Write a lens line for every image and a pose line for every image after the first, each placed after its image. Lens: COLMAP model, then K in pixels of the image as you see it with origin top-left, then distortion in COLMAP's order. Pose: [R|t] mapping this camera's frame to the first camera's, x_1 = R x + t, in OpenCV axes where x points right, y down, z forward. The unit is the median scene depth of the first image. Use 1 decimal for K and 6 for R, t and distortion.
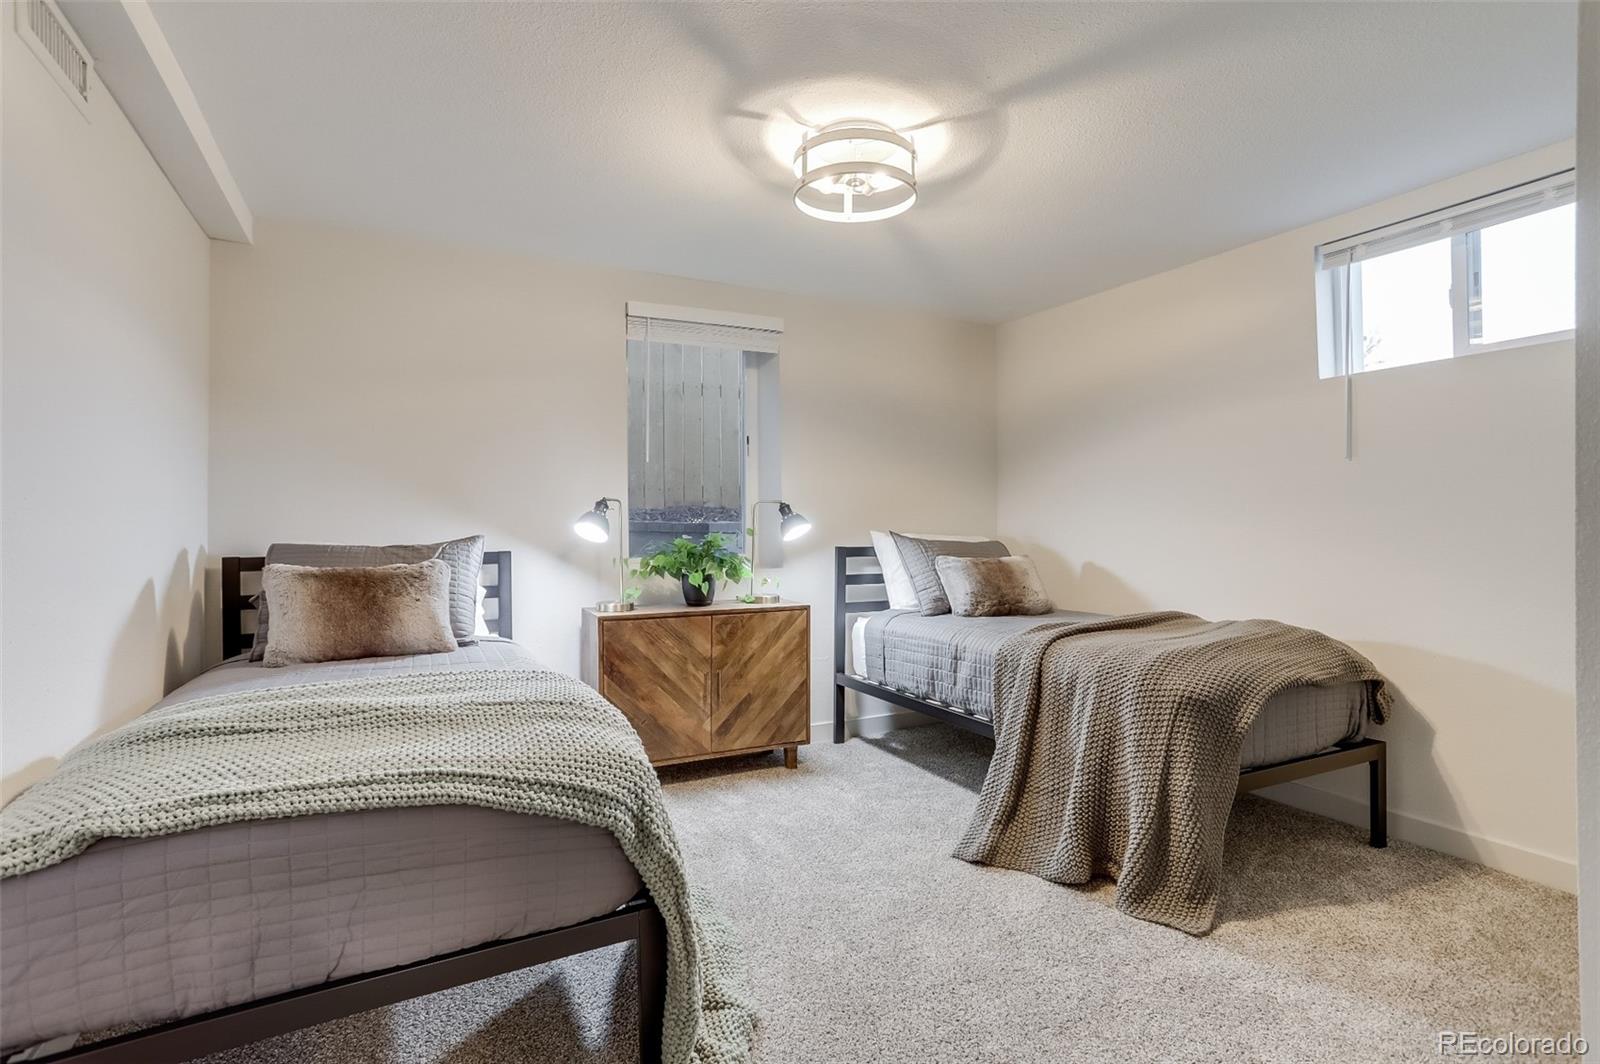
lens RADIAL K [[780.8, 0, 792.7], [0, 780.8, 523.0], [0, 0, 1]] dist [-0.048615, 0.028269]
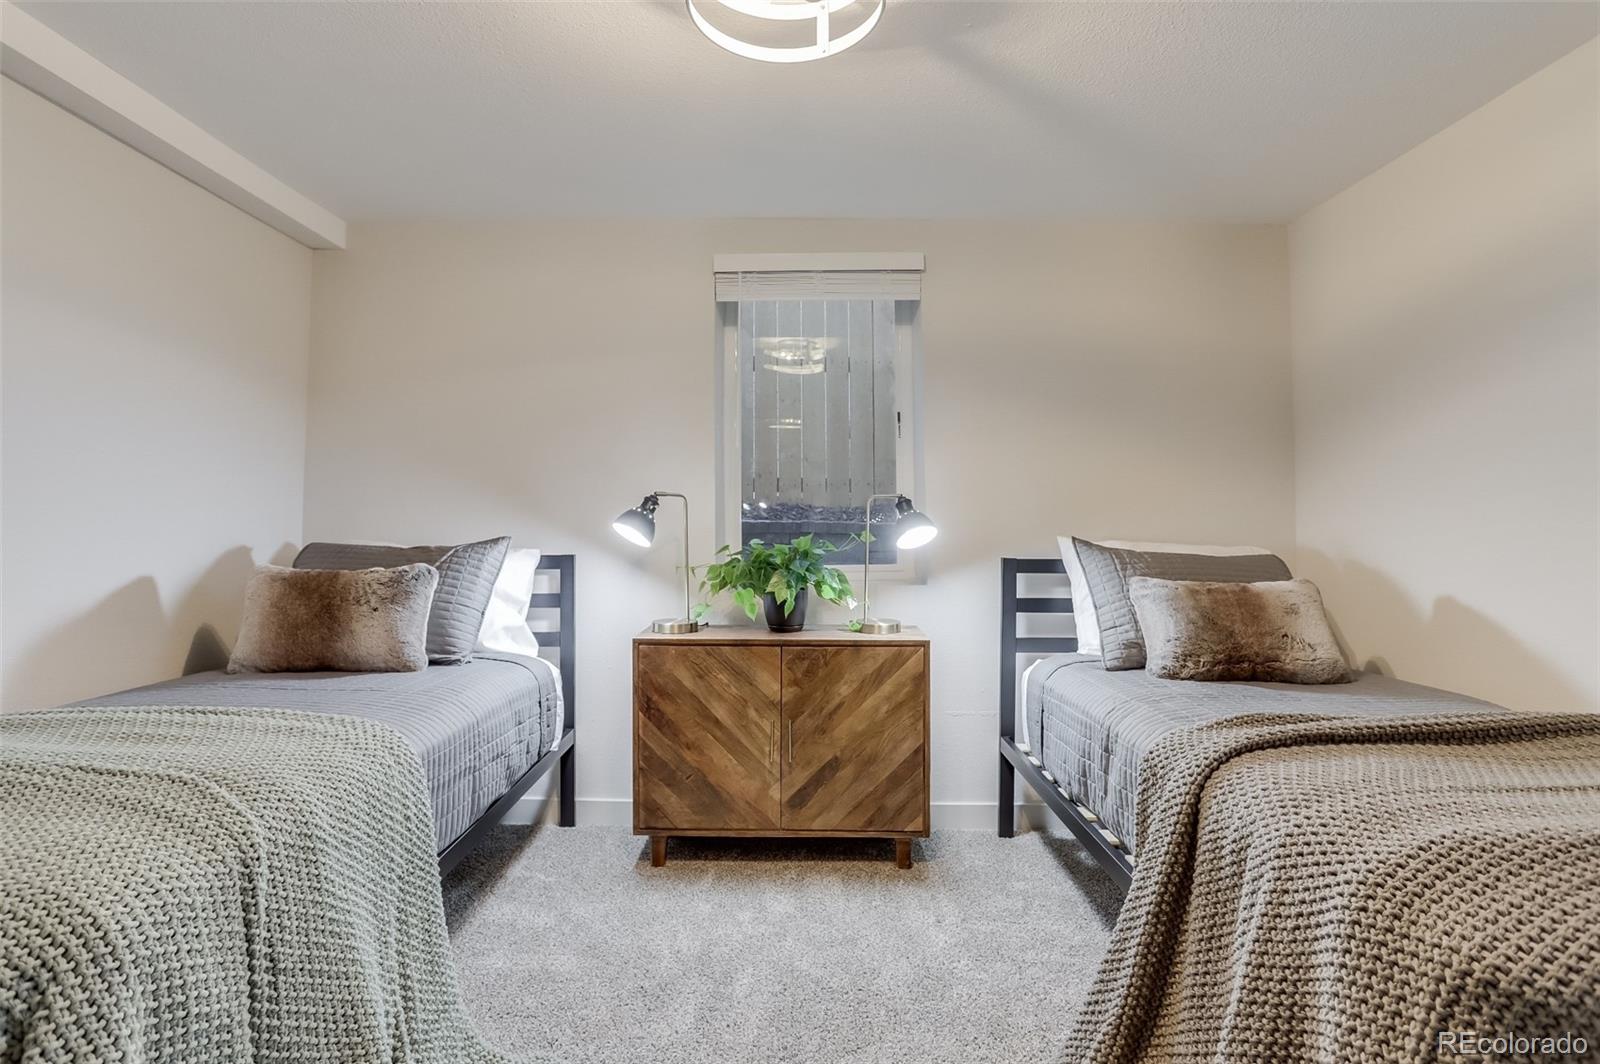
lens RADIAL K [[780.8, 0, 800.7], [0, 780.8, 495.4], [0, 0, 1]] dist [-0.048615, 0.028269]
pose [[0.886168, -0.012028, -0.463208, 0.259178], [-0.004803, 0.999371, -0.035139, -0.001244], [0.463340, 0.033364, 0.885553, 0.328370]]
